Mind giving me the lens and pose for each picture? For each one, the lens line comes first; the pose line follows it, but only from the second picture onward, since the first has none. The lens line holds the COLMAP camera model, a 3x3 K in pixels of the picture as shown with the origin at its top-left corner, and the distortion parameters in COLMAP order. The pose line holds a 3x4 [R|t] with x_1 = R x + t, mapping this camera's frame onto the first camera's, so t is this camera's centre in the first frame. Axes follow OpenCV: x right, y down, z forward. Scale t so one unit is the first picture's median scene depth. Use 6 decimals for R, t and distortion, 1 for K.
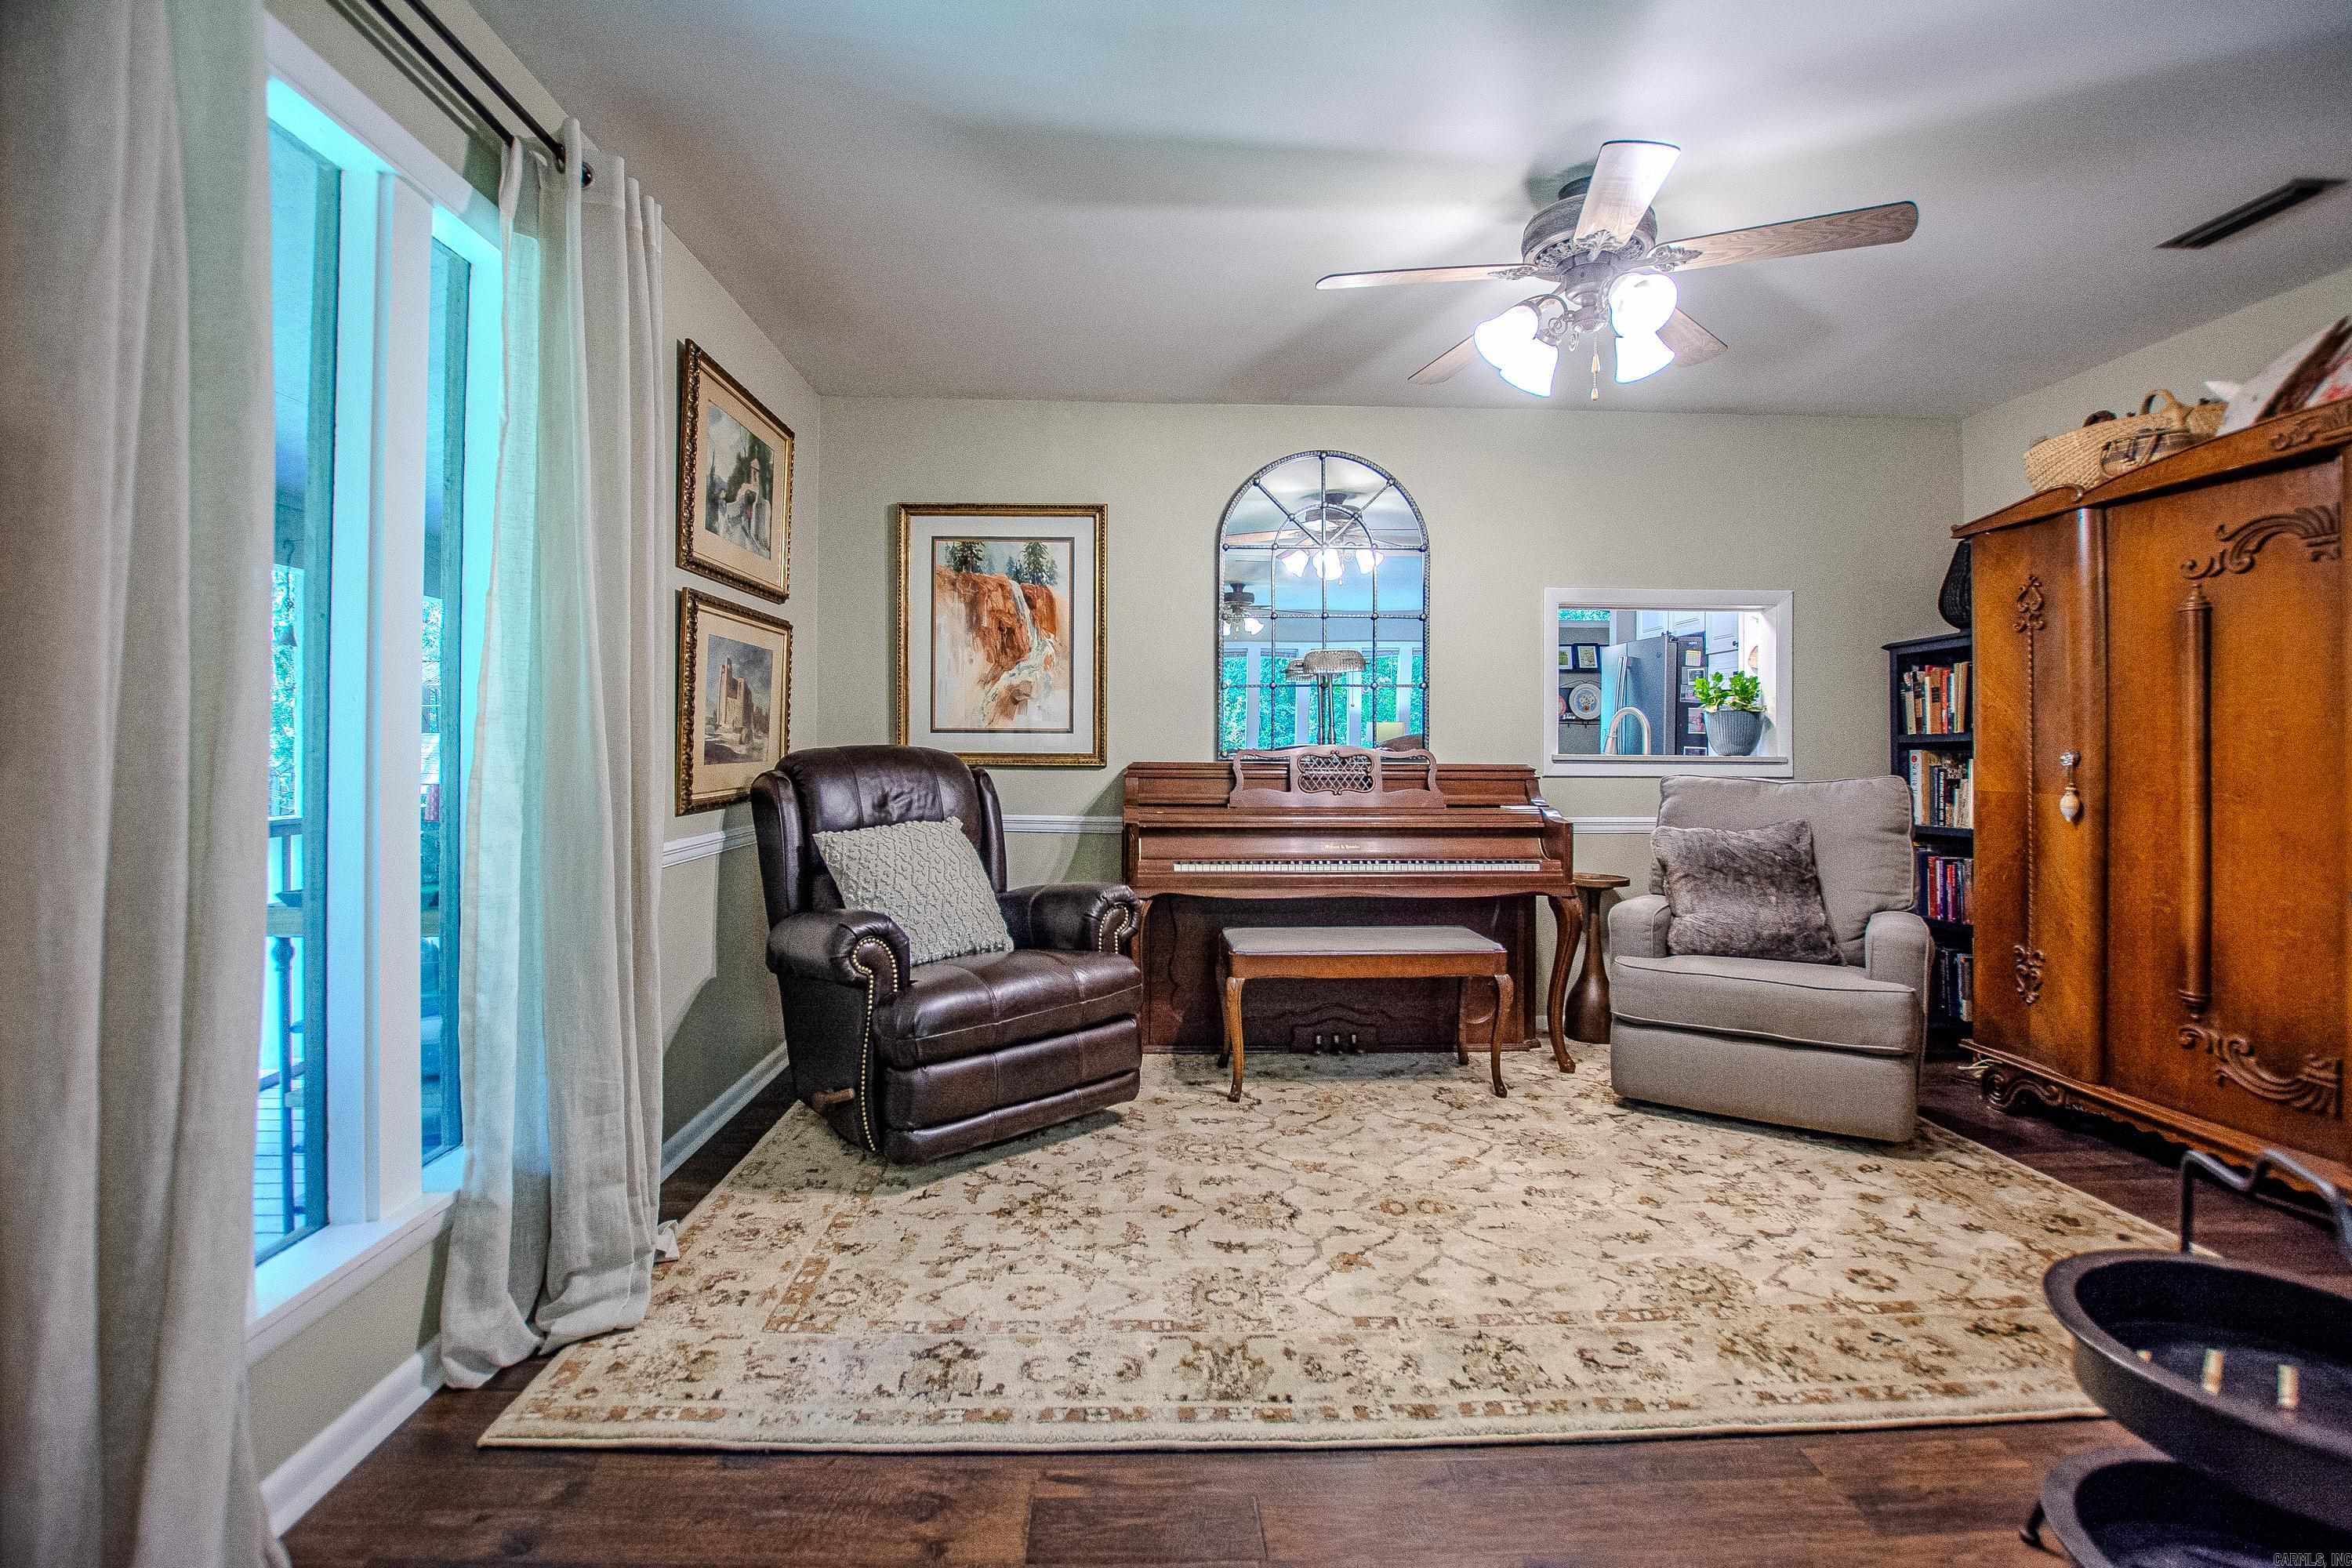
lens RADIAL K [[1049.9, 0, 1170.3], [0, 1049.9, 737.9], [0, 0, 1]] dist [-0.030516, 0.000062]
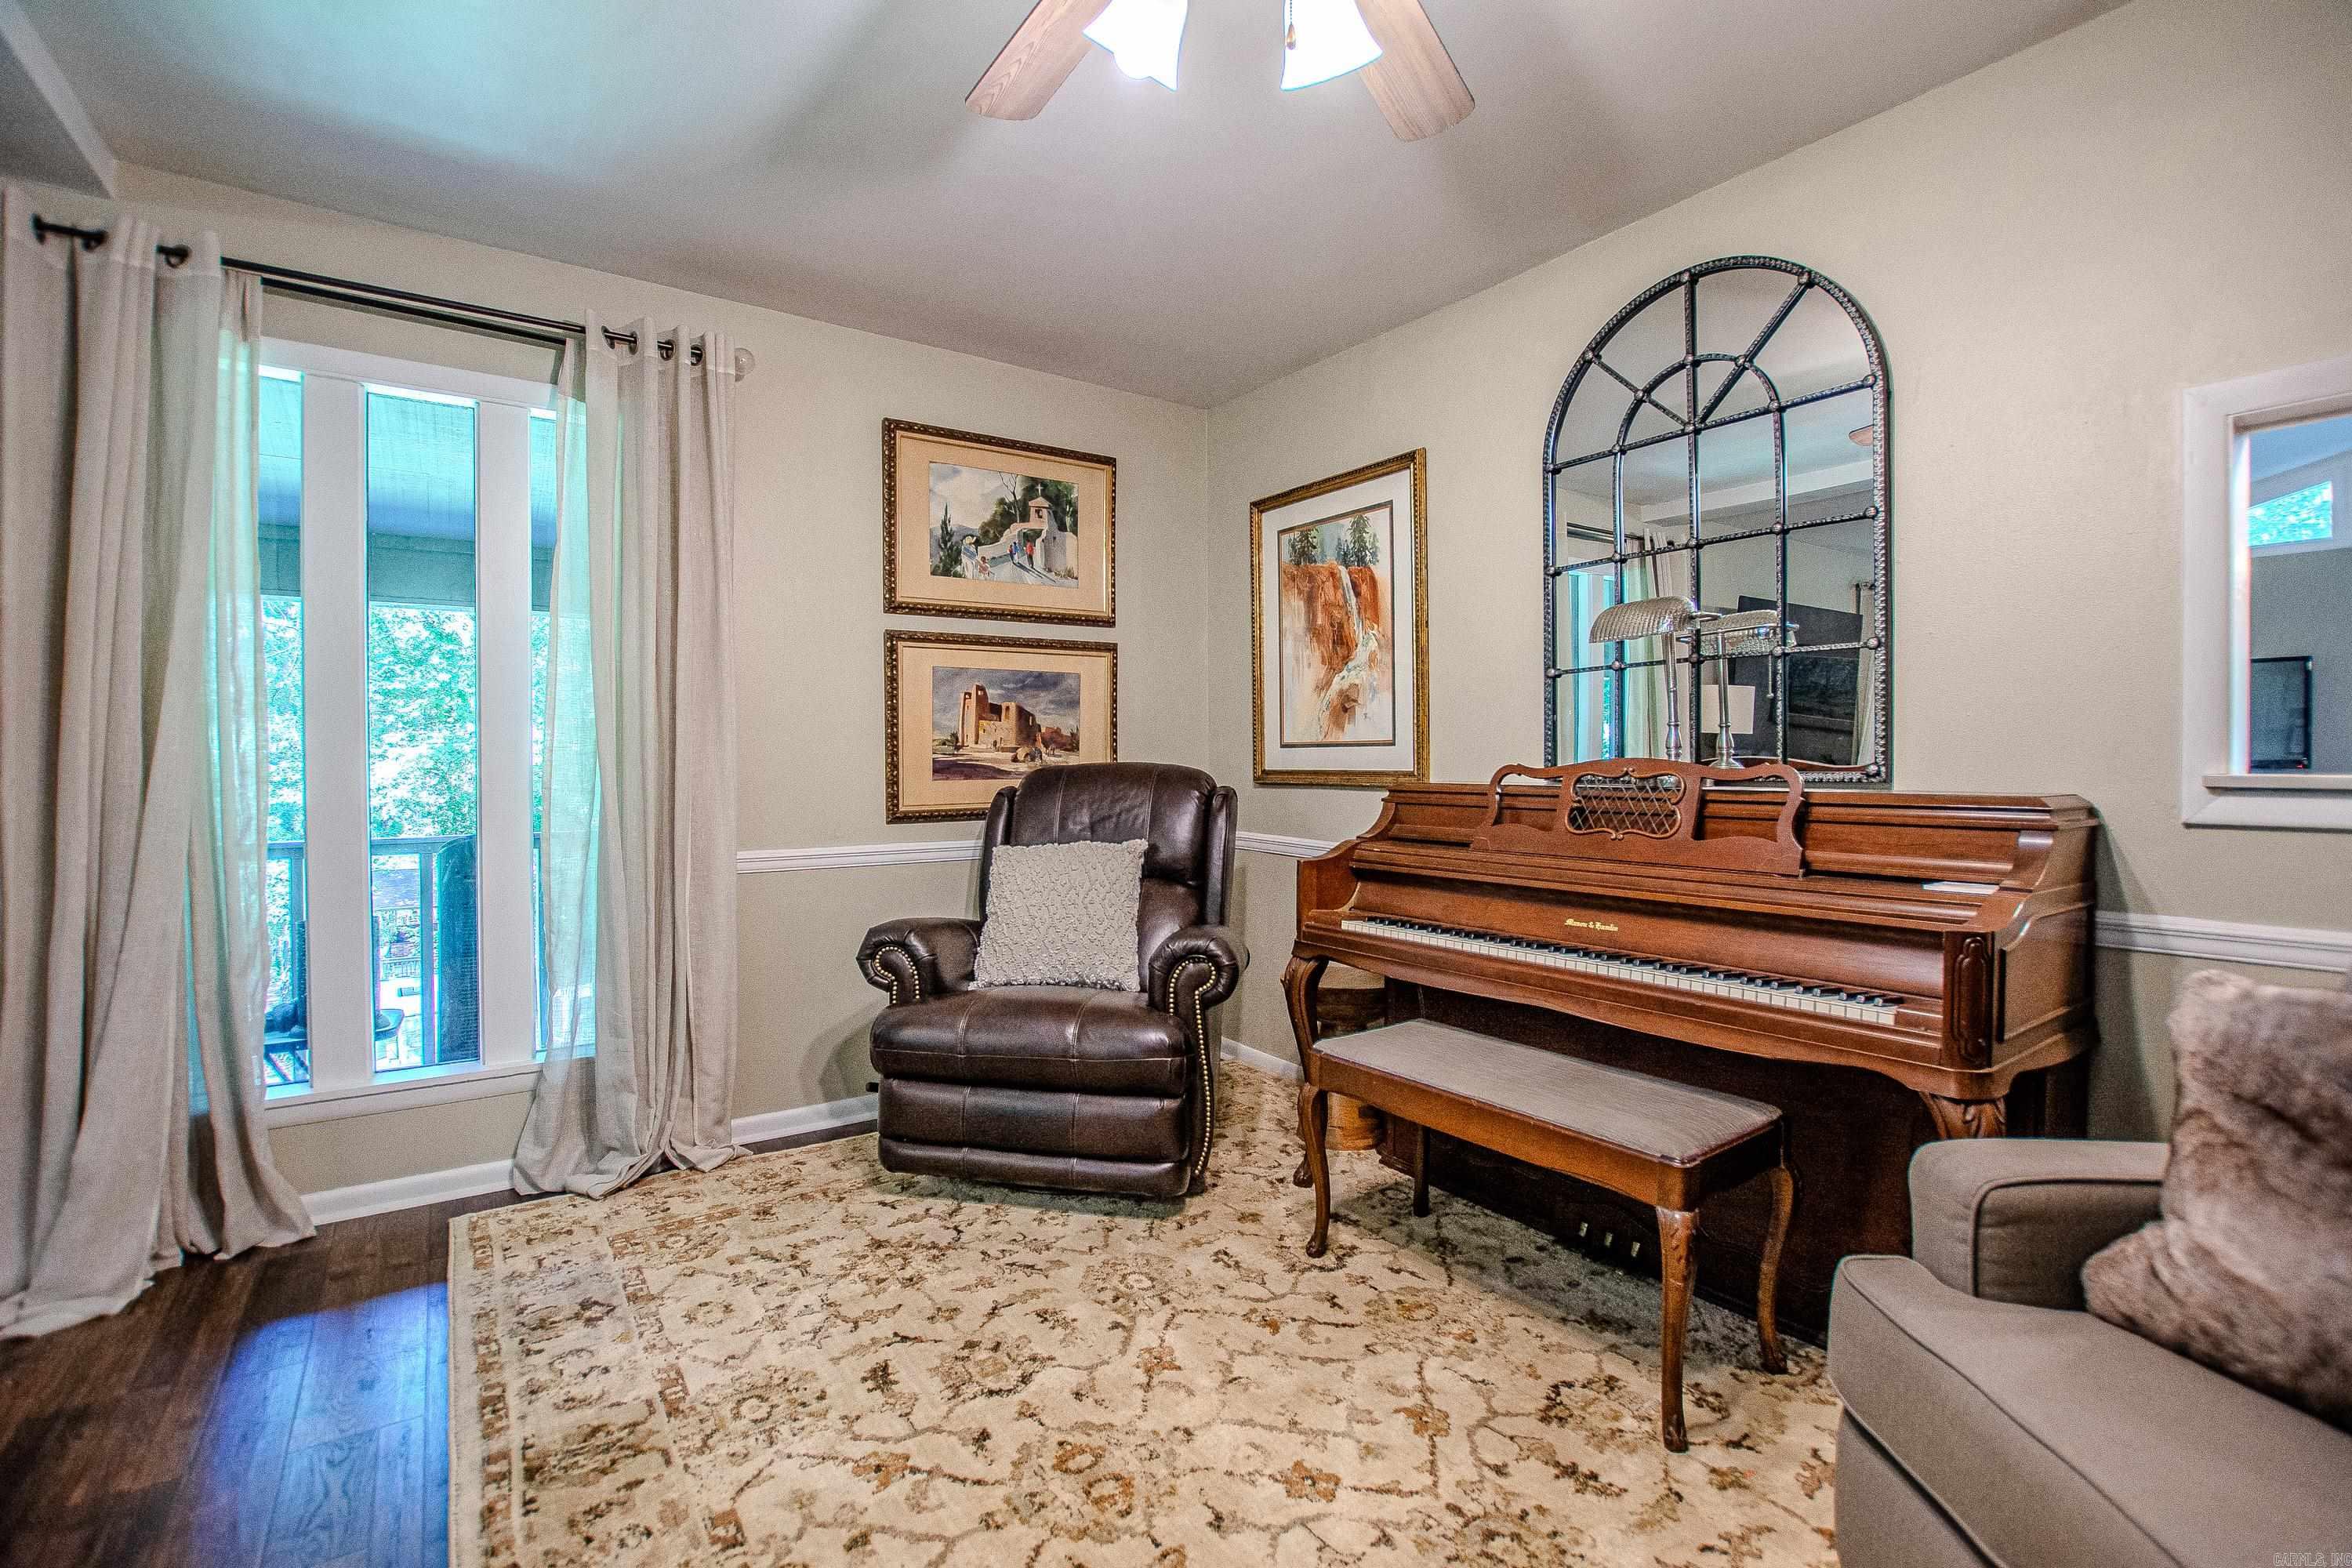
lens RADIAL K [[1054.8, 0, 1185.6], [0, 1054.8, 774.0], [0, 0, 1]] dist [-0.031559, 0.000118]
pose [[0.555402, 0.003285, -0.831576, 0.614845], [0.011468, 0.999867, 0.011609, 0.007505], [0.831503, -0.015985, 0.555290, 0.537002]]
